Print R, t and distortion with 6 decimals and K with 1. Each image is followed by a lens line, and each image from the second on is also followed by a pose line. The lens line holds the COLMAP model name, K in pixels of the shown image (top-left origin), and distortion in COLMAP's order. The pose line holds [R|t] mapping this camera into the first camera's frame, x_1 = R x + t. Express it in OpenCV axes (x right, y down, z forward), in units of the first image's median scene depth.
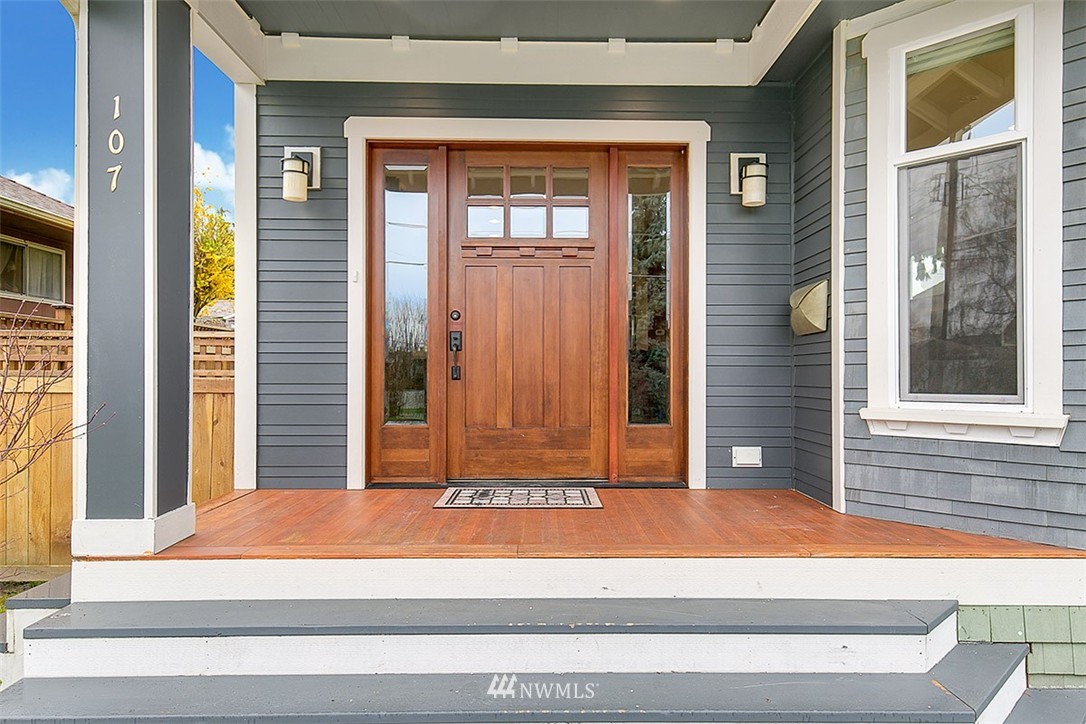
lens RADIAL K [[695.4, 0, 546.0], [0, 695.4, 367.5], [0, 0, 1]] dist [0.002136, -0.000332]
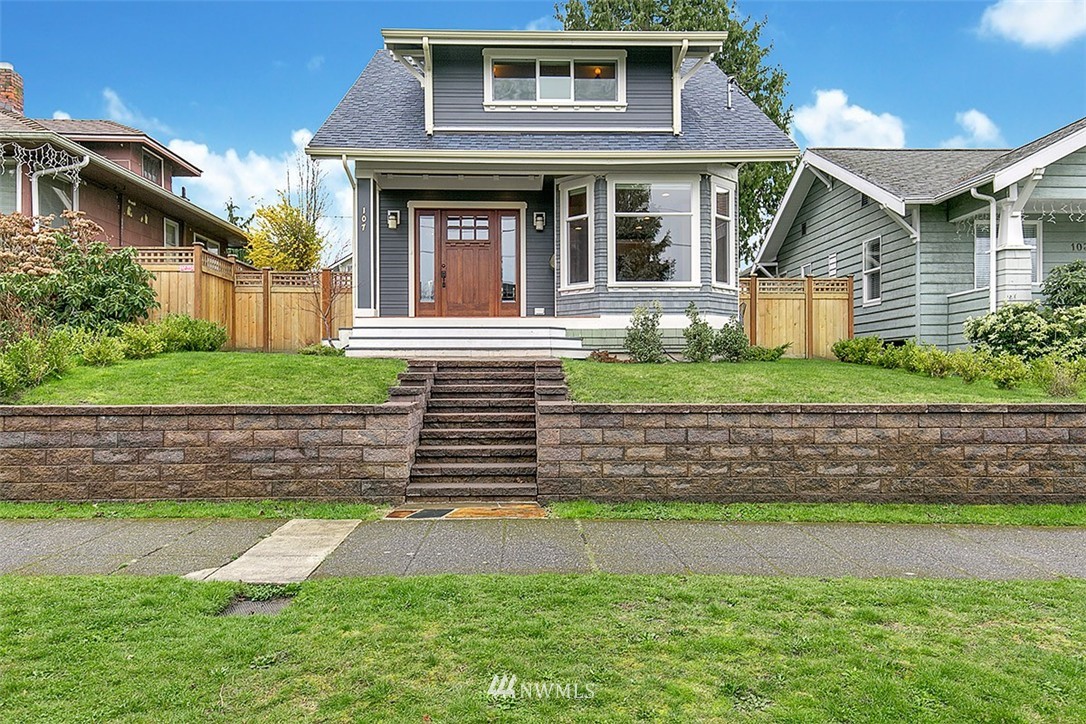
lens RADIAL K [[755.3, 0, 543.0], [0, 755.3, 362.0], [0, 0, 1]] dist [0.035542, 0.000444]
pose [[0.999833, -0.004036, 0.017842, 0.248636], [0.004183, 0.999958, -0.008206, 0.384649], [-0.017808, 0.008279, 0.999807, -2.364031]]
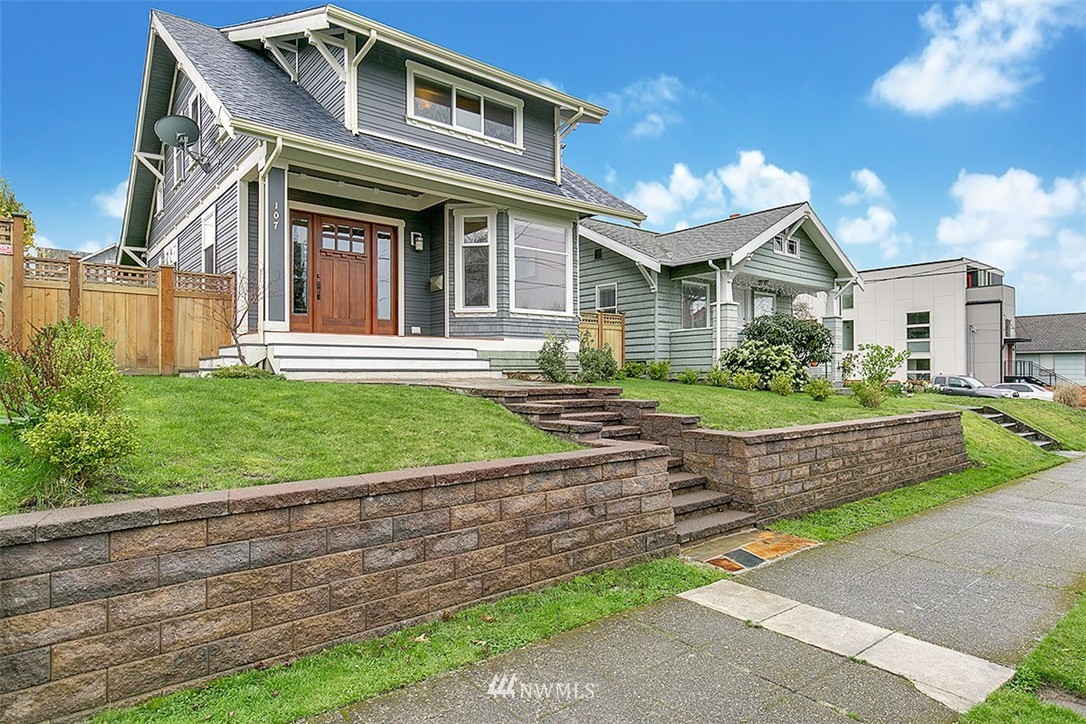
lens RADIAL K [[621.0, 0, 543.0], [0, 621.0, 362.0], [0, 0, 1]] dist [0.009051, 0.000871]
pose [[0.777405, 0.005941, 0.628972, -1.027521], [0.001326, 0.999938, -0.011083, 0.305477], [-0.628998, 0.009450, 0.777349, -1.531738]]
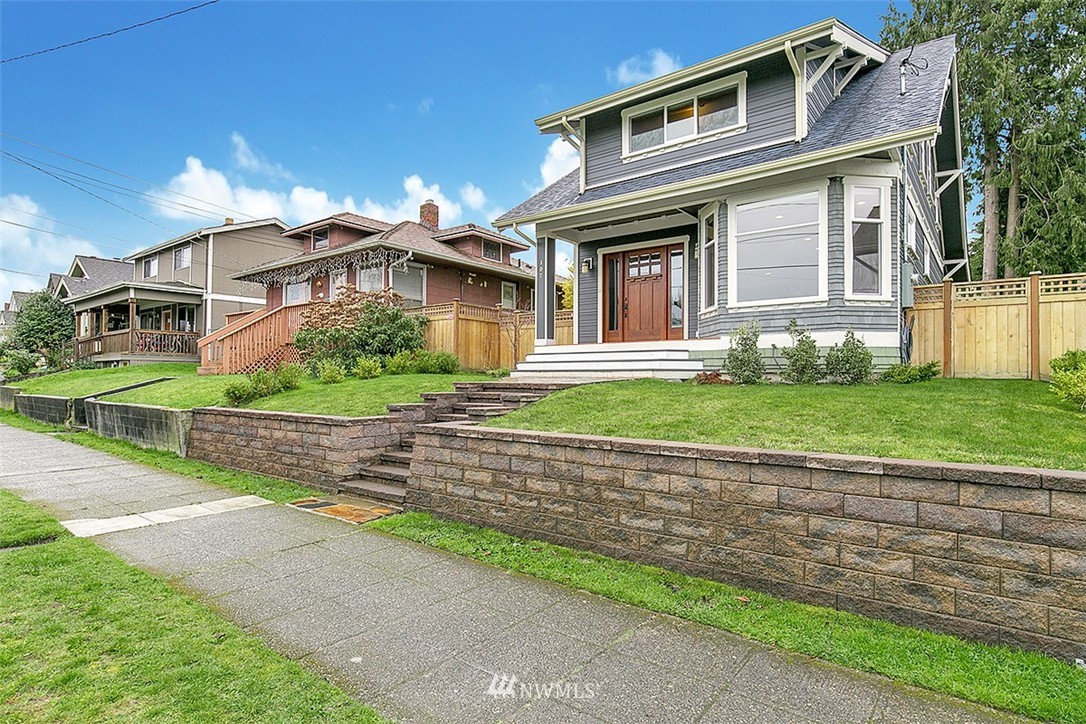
lens RADIAL K [[582.0, 0, 545.7], [0, 582.0, 371.3], [0, 0, 1]] dist [-0.000329, -0.000698]
pose [[0.783694, -0.007505, -0.621102, 1.452676], [-0.001650, 0.999898, -0.014163, 0.350345], [0.621145, 0.012124, 0.783602, -1.646105]]
